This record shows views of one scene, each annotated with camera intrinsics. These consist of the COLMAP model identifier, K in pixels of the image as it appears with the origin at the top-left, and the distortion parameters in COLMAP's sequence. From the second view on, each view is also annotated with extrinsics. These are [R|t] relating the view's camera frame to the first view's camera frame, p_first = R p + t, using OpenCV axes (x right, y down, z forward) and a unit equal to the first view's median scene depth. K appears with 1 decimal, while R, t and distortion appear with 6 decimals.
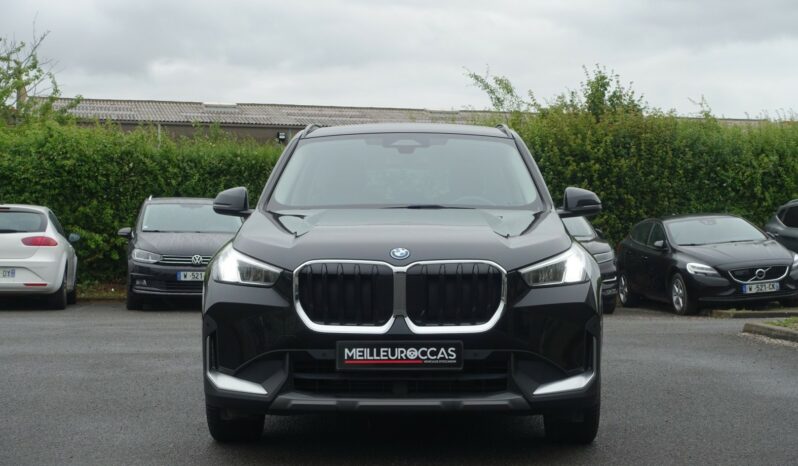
lens RADIAL K [[1320.1, 0, 403.5], [0, 1320.1, 233.5], [0, 0, 1]] dist [-0.007795, 0.000000]
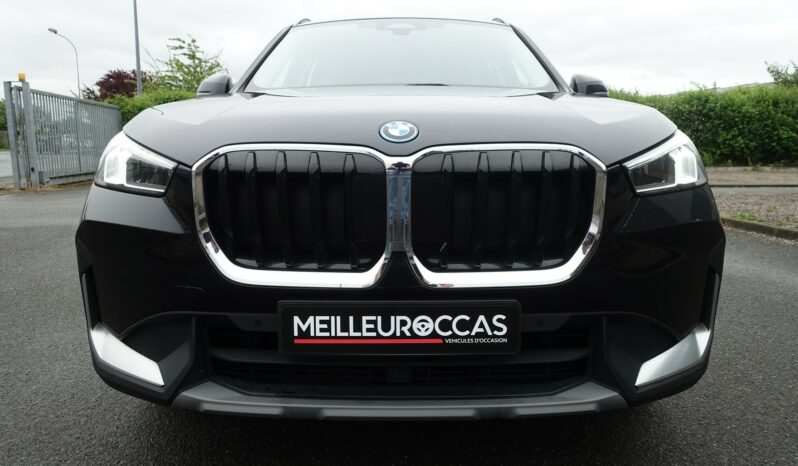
lens RADIAL K [[544.6, 0, 399.0], [0, 544.6, 234.3], [0, 0, 1]] dist [0.002099, -0.005890]
pose [[0.999957, -0.003568, 0.008543, -0.004515], [0.002173, 0.987425, 0.158071, 0.021457], [-0.009000, -0.158045, 0.987391, 0.788980]]
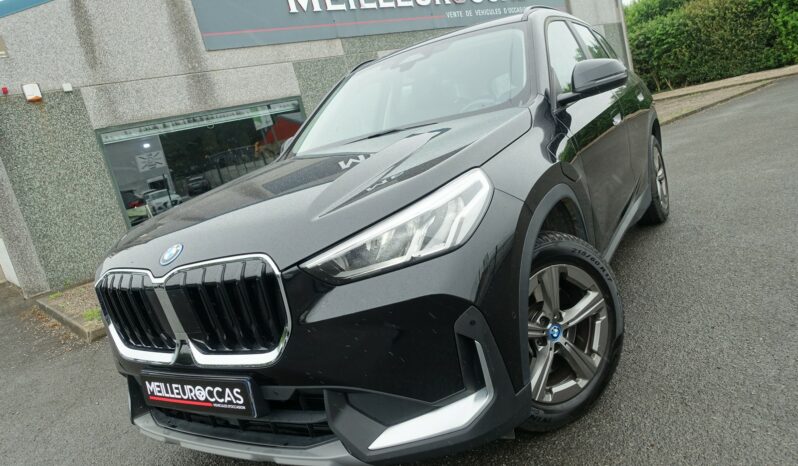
lens RADIAL K [[544.6, 0, 399.8], [0, 544.6, 229.8], [0, 0, 1]] dist [0.002099, -0.005890]
pose [[0.840267, -0.104339, -0.532039, 0.262952], [0.223828, 0.960538, 0.165127, -0.019055], [0.493815, -0.257836, 0.830462, 0.824455]]
